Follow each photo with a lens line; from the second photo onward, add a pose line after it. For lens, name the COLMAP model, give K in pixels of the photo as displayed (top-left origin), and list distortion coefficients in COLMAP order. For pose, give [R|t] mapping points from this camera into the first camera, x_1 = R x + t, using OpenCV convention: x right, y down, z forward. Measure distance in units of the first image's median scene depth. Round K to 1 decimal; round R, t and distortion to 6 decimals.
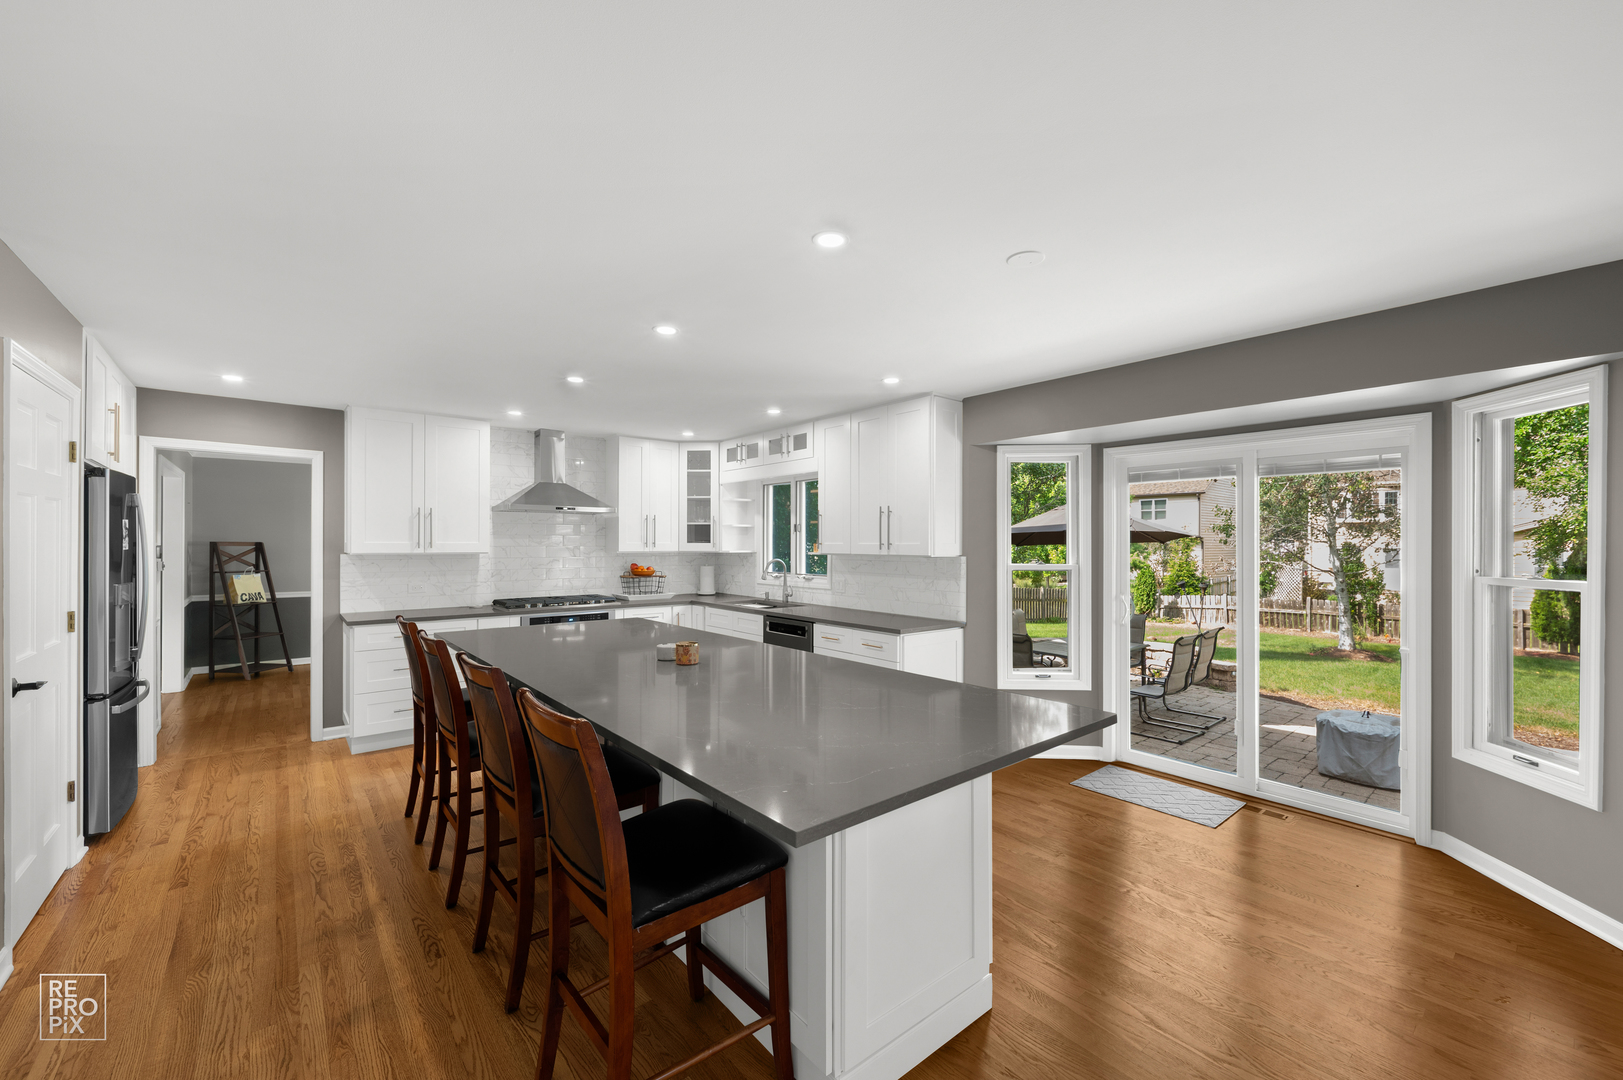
lens RADIAL K [[643.6, 0, 811.5], [0, 643.6, 540.0], [0, 0, 1]] dist [0.000535, 0.000231]
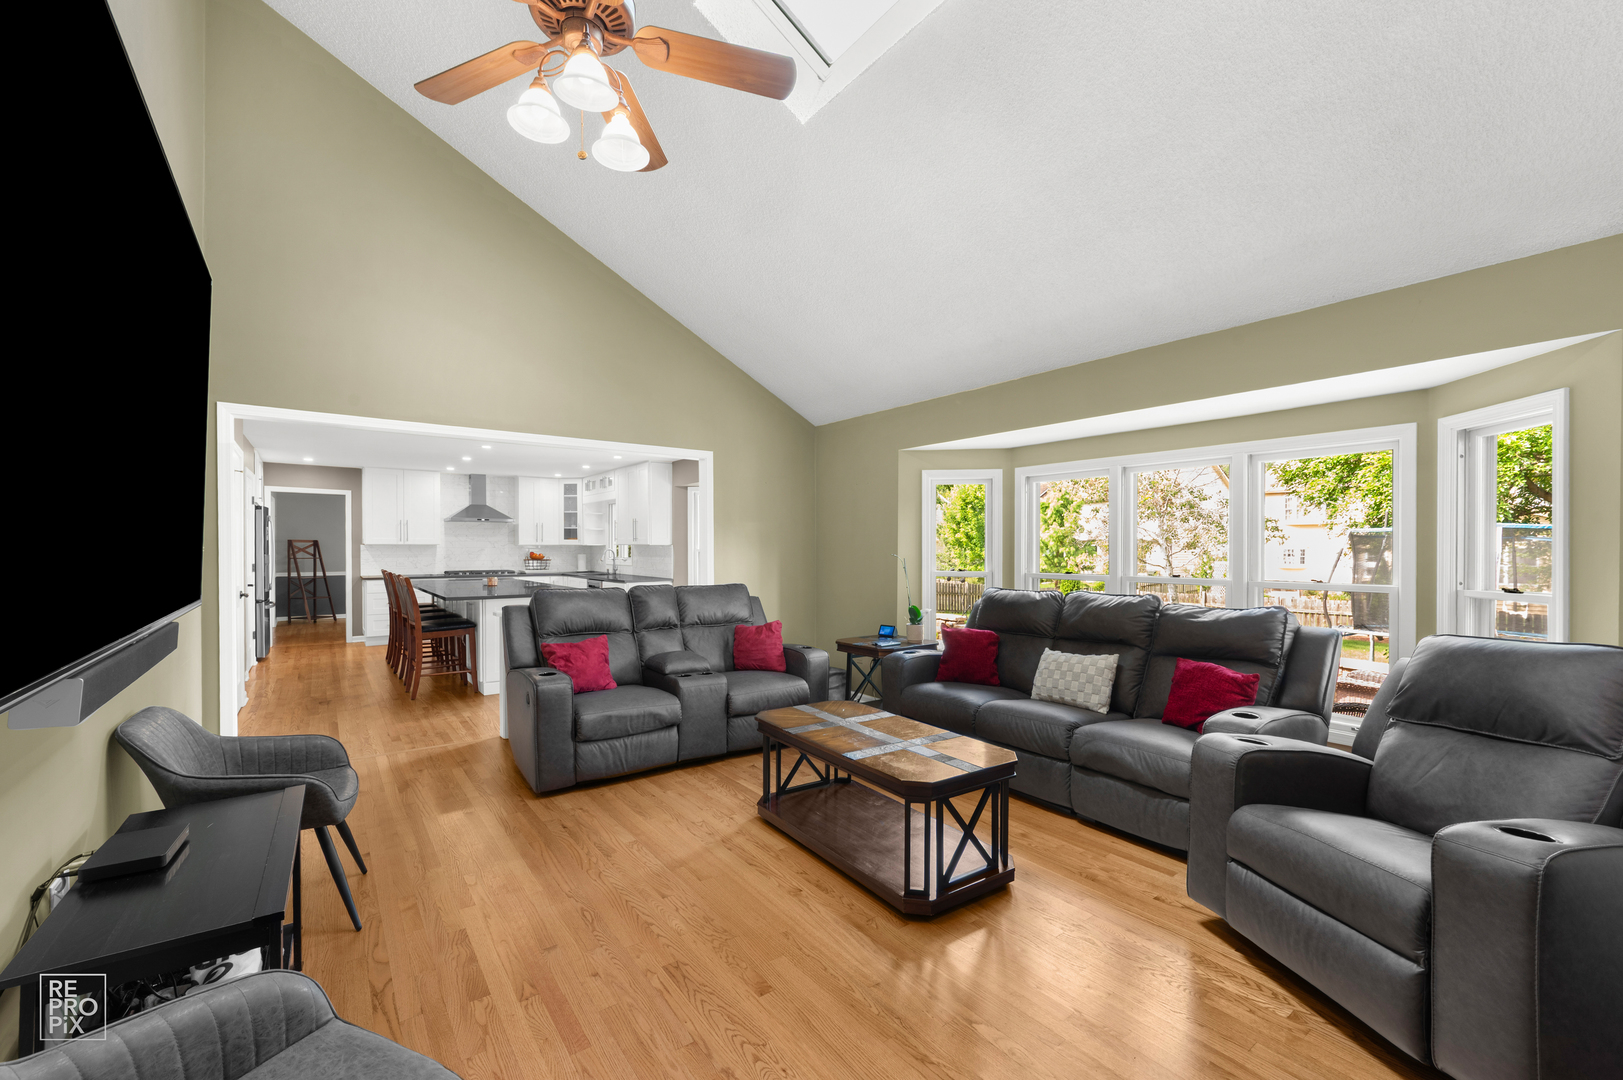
lens RADIAL K [[671.2, 0, 810.2], [0, 671.2, 552.5], [0, 0, 1]] dist [-0.000507, -0.000113]
pose [[0.998135, -0.000600, -0.061044, 0.557968], [0.001377, 0.999918, 0.012693, 0.017390], [0.061032, -0.012754, 0.998054, -0.699323]]
